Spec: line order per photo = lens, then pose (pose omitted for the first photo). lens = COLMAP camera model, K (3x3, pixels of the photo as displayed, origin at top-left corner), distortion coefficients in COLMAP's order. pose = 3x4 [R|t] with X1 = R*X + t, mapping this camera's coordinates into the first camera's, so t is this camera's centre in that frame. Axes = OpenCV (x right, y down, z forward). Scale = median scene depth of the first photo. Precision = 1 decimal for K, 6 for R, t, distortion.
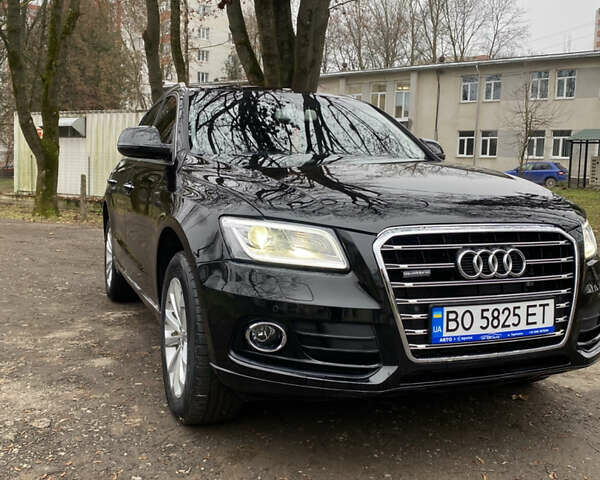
lens RADIAL K [[610.6, 0, 295.1], [0, 610.6, 239.5], [0, 0, 1]] dist [0.070914, -0.172752]
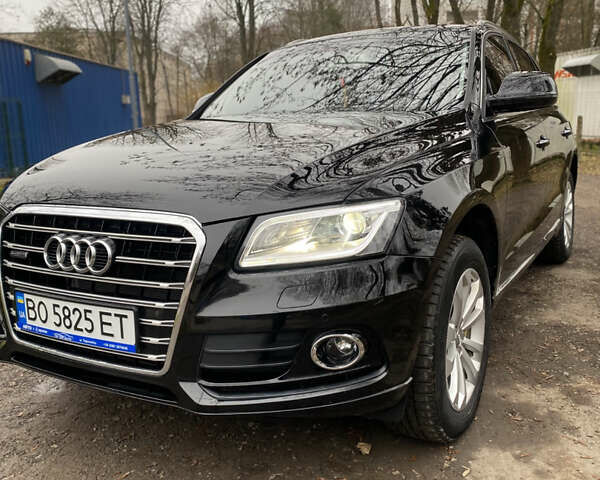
lens RADIAL K [[584.7, 0, 301.1], [0, 584.7, 235.0], [0, 0, 1]] dist [0.007880, -0.016015]
pose [[0.644180, 0.109808, -0.756951, 1.100914], [-0.034896, 0.992830, 0.114328, -0.089154], [0.764077, -0.047233, 0.643393, 0.693925]]
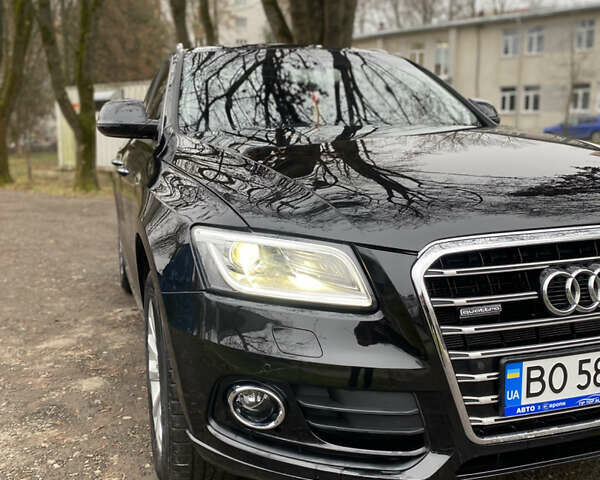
lens RADIAL K [[590.5, 0, 300.0], [0, 590.5, 240.0], [0, 0, 1]] dist [0.007823, -0.009124]
pose [[0.997474, -0.026823, -0.065775, 0.046029], [0.031106, 0.997402, 0.064981, -0.062992], [0.063861, -0.066862, 0.995716, 0.335588]]
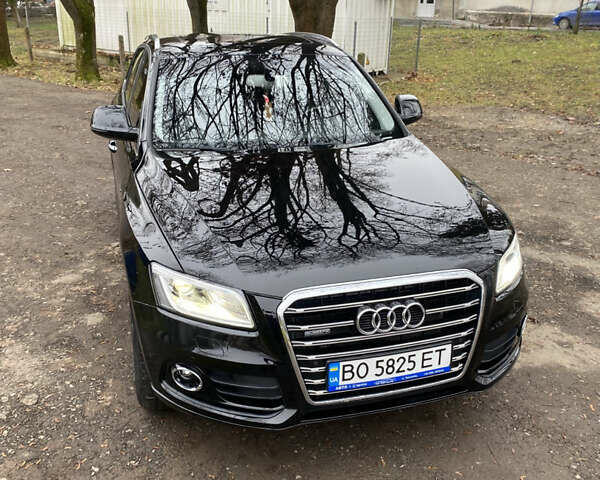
lens RADIAL K [[589.4, 0, 296.5], [0, 589.4, 232.6], [0, 0, 1]] dist [0.082987, -0.190282]
pose [[0.996303, 0.020190, -0.083503, 0.230246], [0.002646, 0.964319, 0.264730, -0.376727], [0.085868, -0.263972, 0.960701, 0.010085]]
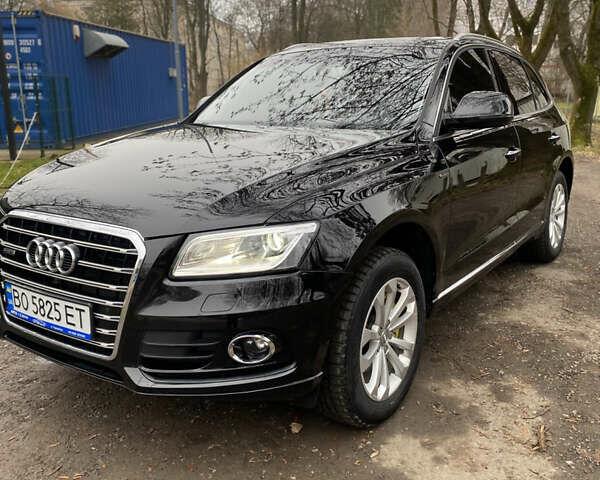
lens RADIAL K [[581.0, 0, 300.0], [0, 581.0, 240.0], [0, 0, 1]] dist [0.002911, -0.018924]
pose [[0.579302, 0.175071, -0.796090, 1.298360], [-0.062365, 0.983319, 0.170863, -0.176099], [0.812724, -0.049333, 0.580557, 0.751587]]
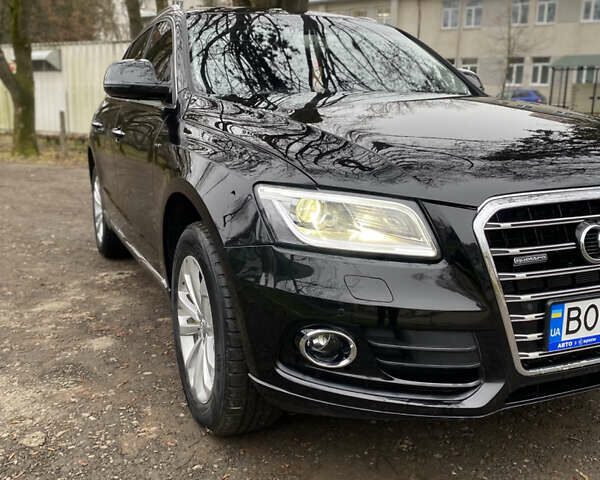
lens RADIAL K [[589.8, 0, 299.5], [0, 589.8, 242.9], [0, 0, 1]] dist [0.012358, -0.018825]
pose [[0.998871, -0.026102, 0.039693, -0.100741], [0.020987, 0.992033, 0.124217, -0.055246], [-0.042619, -0.123243, 0.991461, 0.281829]]
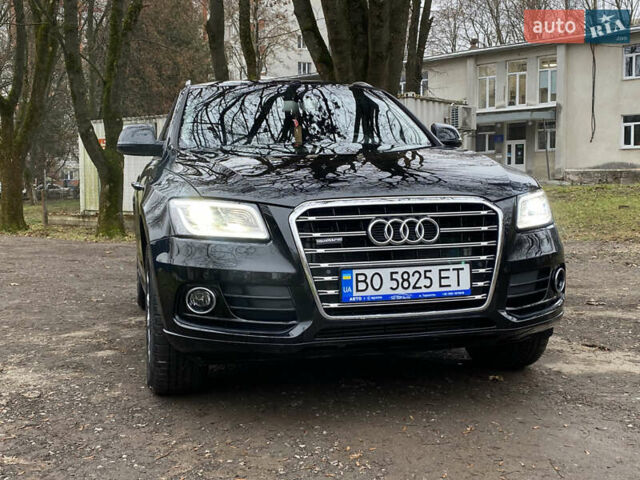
lens RADIAL K [[764.5, 0, 323.6], [0, 764.5, 240.4], [0, 0, 1]] dist [0.166376, -0.493969]
pose [[0.989780, -0.030349, -0.139338, 0.357798], [0.025775, 0.999072, -0.034515, 0.095780], [0.140256, 0.030570, 0.989643, -0.367720]]
